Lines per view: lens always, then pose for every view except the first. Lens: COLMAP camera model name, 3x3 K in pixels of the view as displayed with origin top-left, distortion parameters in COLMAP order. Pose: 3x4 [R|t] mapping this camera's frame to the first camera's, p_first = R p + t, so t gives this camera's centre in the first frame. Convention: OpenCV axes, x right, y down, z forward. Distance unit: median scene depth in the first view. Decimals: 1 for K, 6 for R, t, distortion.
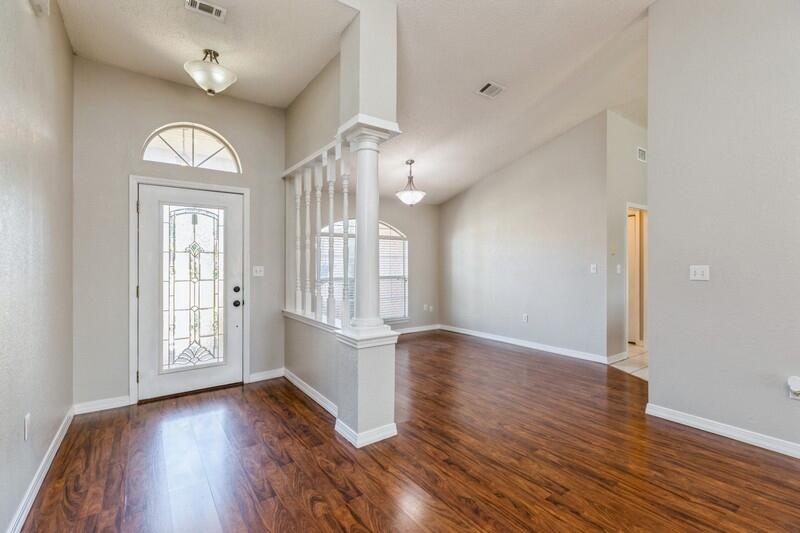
lens RADIAL K [[358.1, 0, 402.3], [0, 358.1, 261.5], [0, 0, 1]] dist [0.000252, -0.001002]
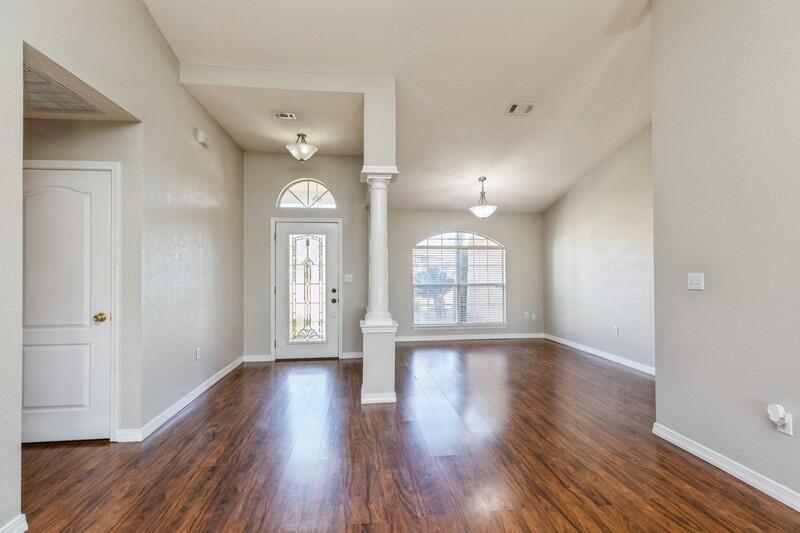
lens RADIAL K [[358.1, 0, 399.5], [0, 358.1, 267.3], [0, 0, 1]] dist [0.000252, -0.001002]
pose [[0.874248, -0.010275, -0.485372, 0.442266], [0.007107, 0.999940, -0.008366, -0.001231], [0.485428, 0.003864, 0.874268, -0.103371]]
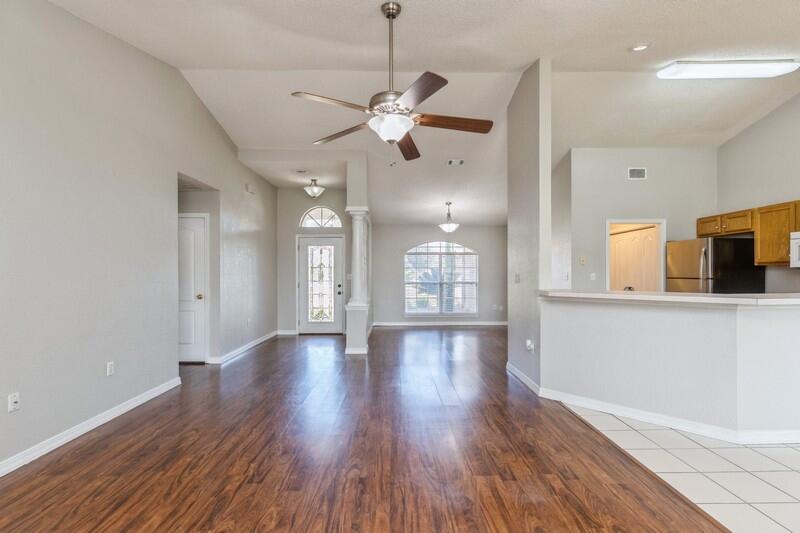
lens RADIAL K [[358.1, 0, 401.9], [0, 358.1, 272.3], [0, 0, 1]] dist [0.000252, -0.001002]
pose [[0.822963, -0.002970, -0.568088, 0.939836], [0.006201, 0.999974, 0.003756, -0.003231], [0.568062, -0.006614, 0.822959, -0.429712]]
